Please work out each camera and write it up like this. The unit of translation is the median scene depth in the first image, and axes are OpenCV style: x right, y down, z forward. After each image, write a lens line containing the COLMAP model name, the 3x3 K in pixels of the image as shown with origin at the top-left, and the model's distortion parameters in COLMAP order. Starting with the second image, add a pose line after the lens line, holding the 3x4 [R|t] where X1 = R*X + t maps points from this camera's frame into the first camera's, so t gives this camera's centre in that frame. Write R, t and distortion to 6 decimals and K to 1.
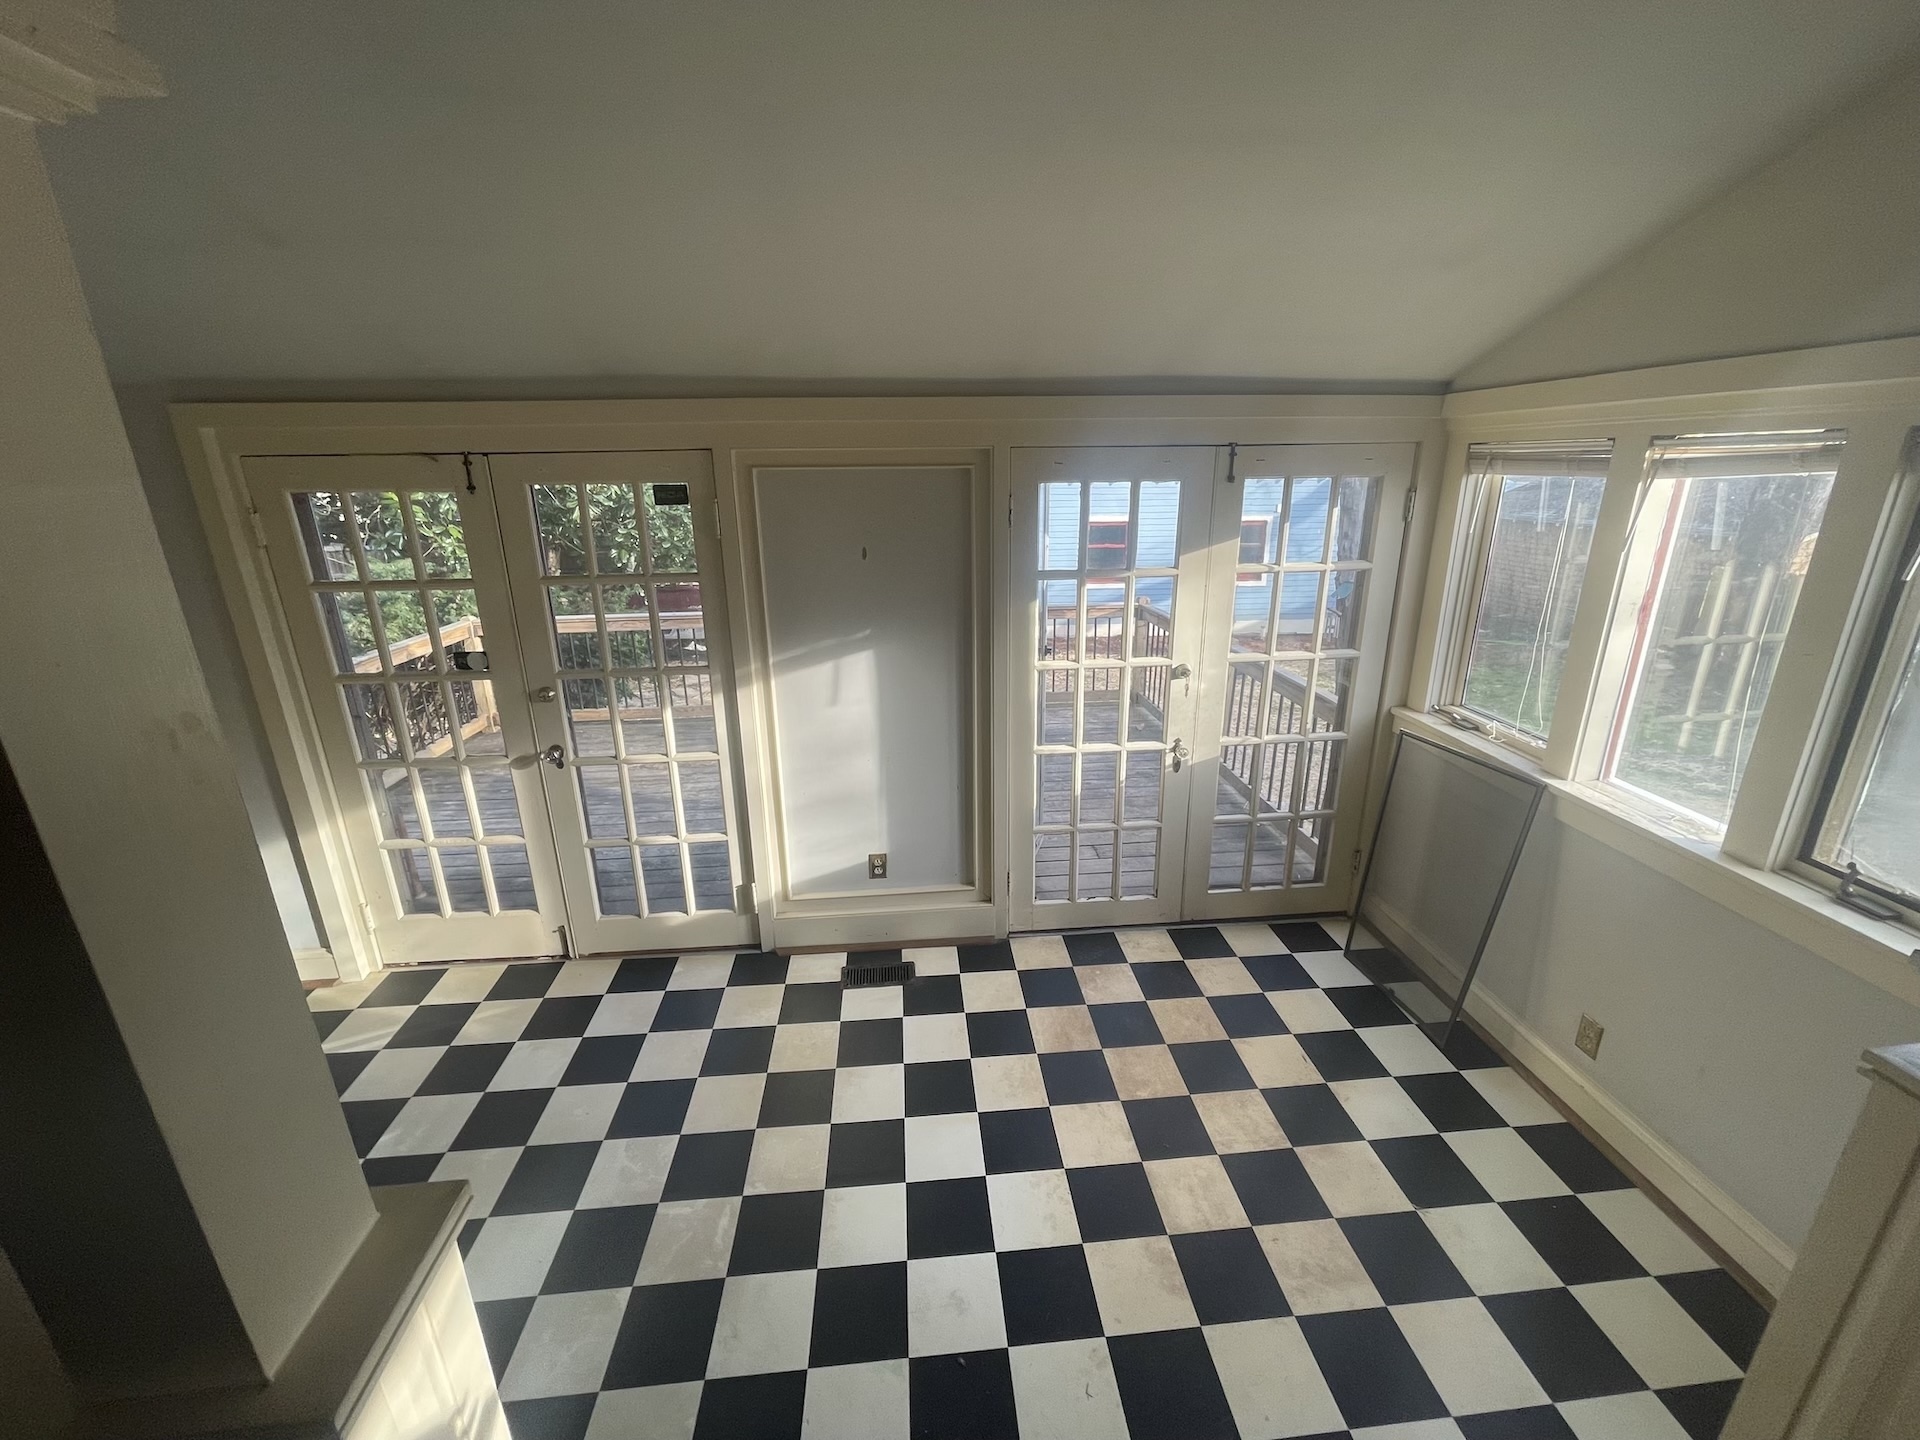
lens RADIAL K [[771.9, 0, 963.2], [0, 771.9, 716.2], [0, 0, 1]] dist [-0.002801, -0.001112]
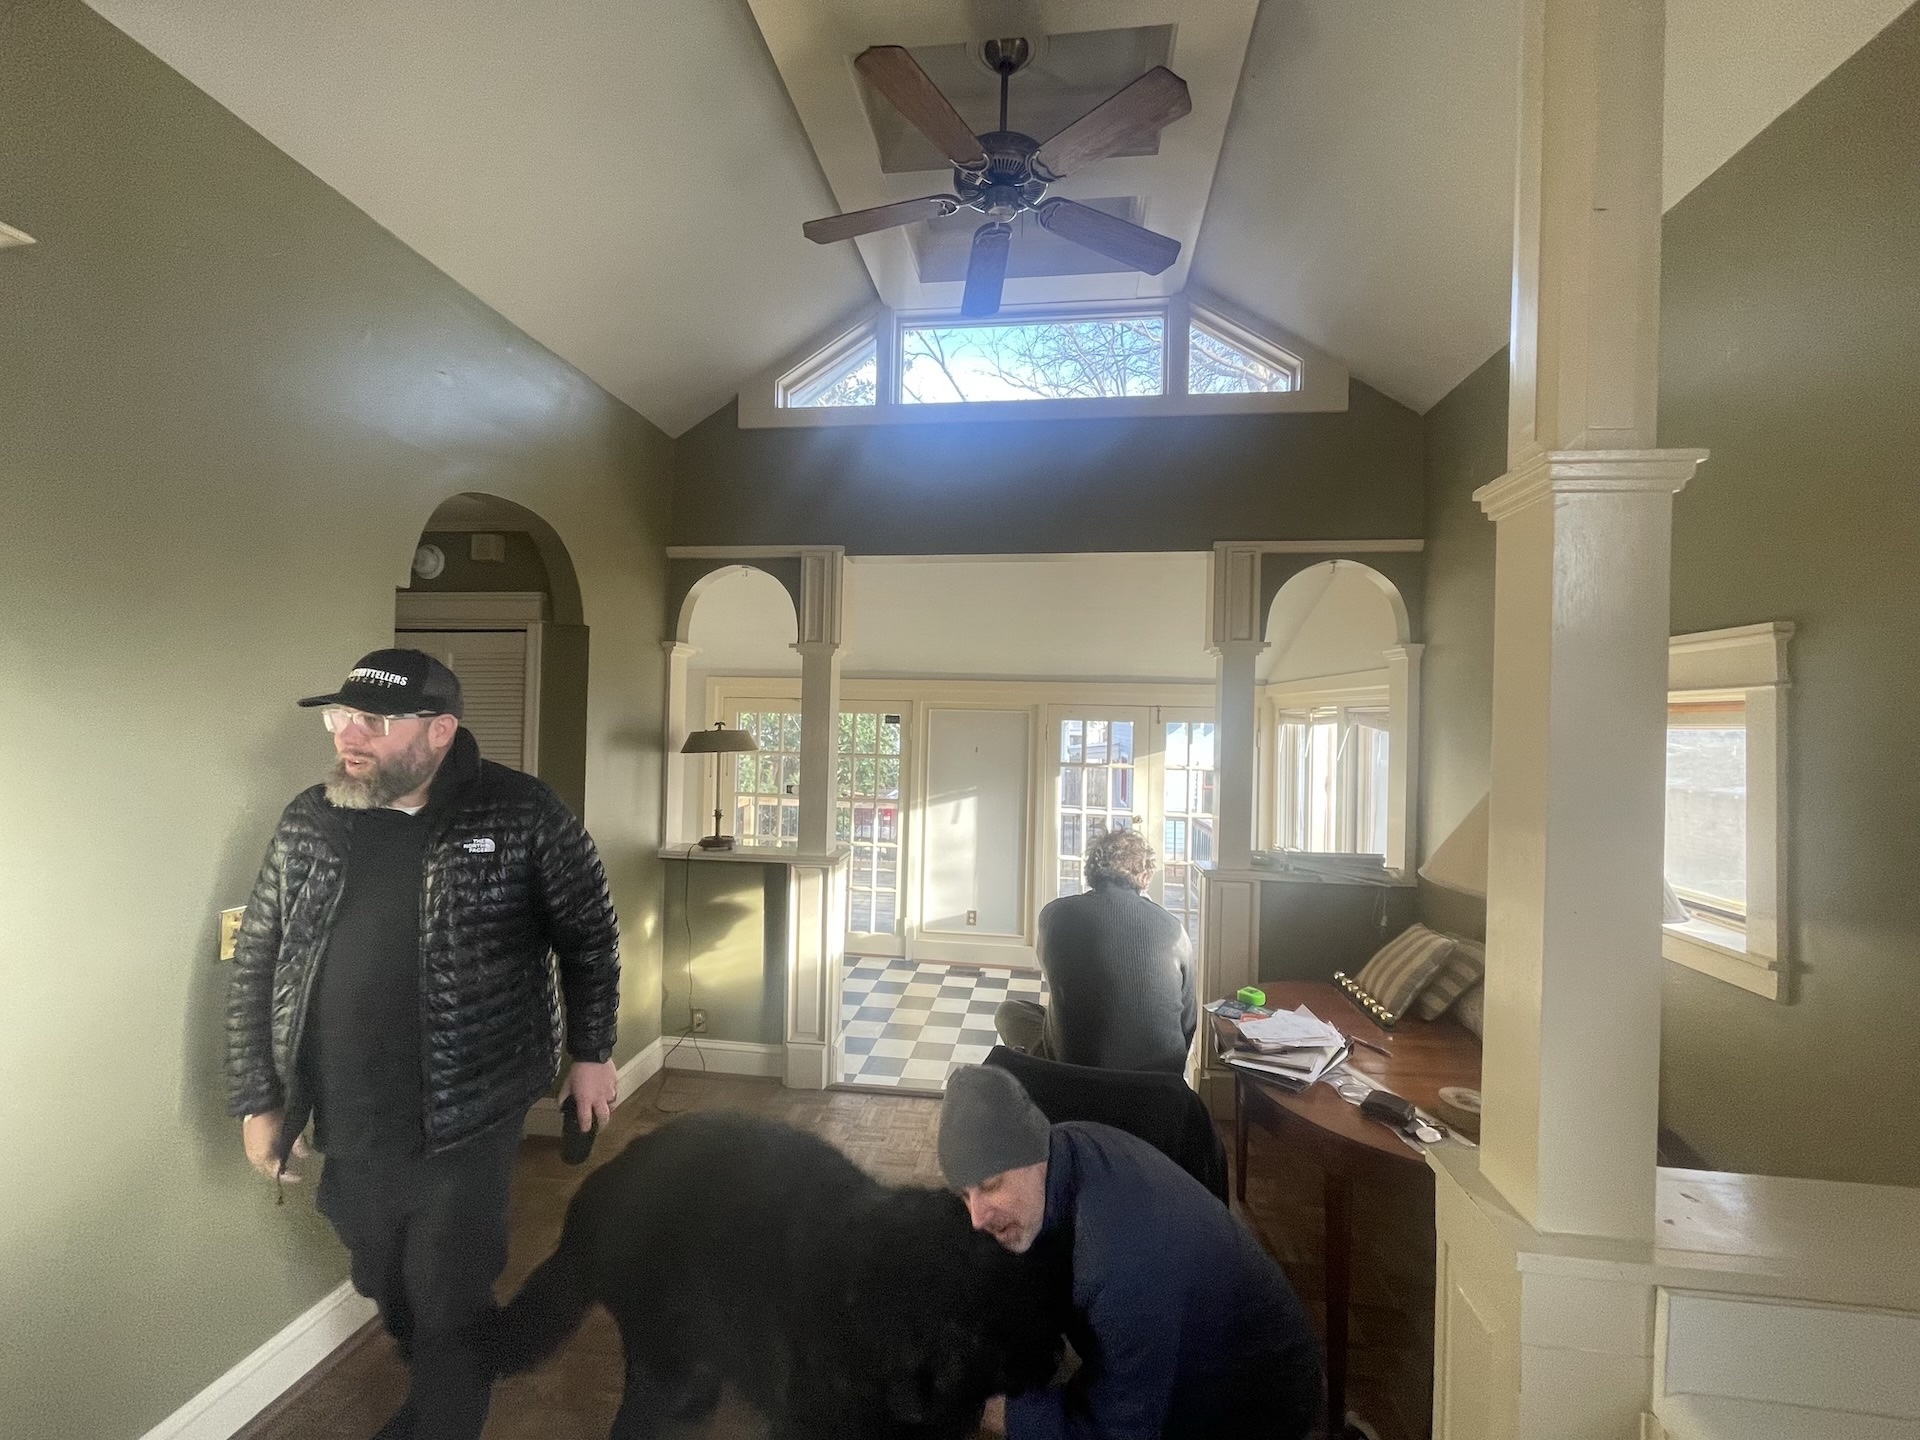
lens RADIAL K [[771.9, 0, 952.7], [0, 771.9, 717.9], [0, 0, 1]] dist [-0.002801, -0.001112]
pose [[0.971301, 0.031363, -0.235778, 0.279544], [-0.101178, 0.951593, -0.290231, 0.297625], [0.215262, 0.305757, 0.927456, -0.908049]]
